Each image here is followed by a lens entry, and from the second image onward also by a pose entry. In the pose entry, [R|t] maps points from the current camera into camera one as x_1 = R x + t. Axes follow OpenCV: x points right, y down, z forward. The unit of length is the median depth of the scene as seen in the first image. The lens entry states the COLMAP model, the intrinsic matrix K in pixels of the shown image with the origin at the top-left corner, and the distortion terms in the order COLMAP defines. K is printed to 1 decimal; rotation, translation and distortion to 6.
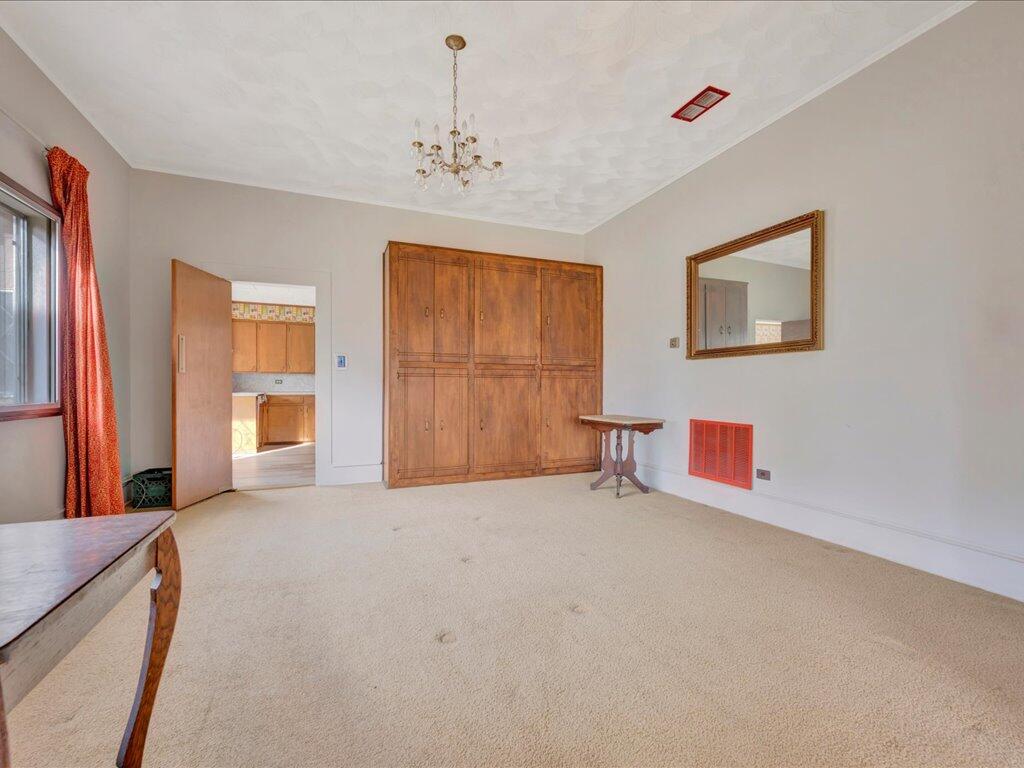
lens RADIAL K [[450.7, 0, 516.7], [0, 450.7, 387.0], [0, 0, 1]] dist [-0.000426, 0.000127]
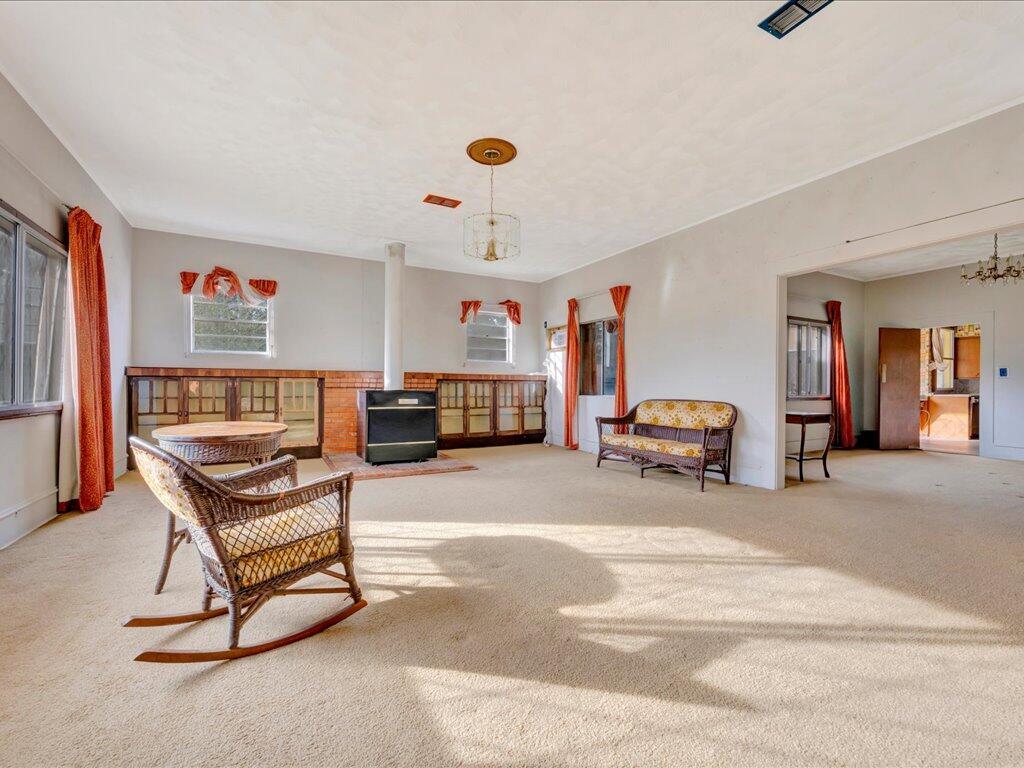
lens RADIAL K [[450.7, 0, 516.7], [0, 450.7, 387.0], [0, 0, 1]] dist [-0.000426, 0.000127]
pose [[0.112346, 0.004653, -0.993658, 1.337795], [-0.008141, 0.999960, 0.003762, -0.005805], [0.993636, 0.007667, 0.112379, -1.068326]]
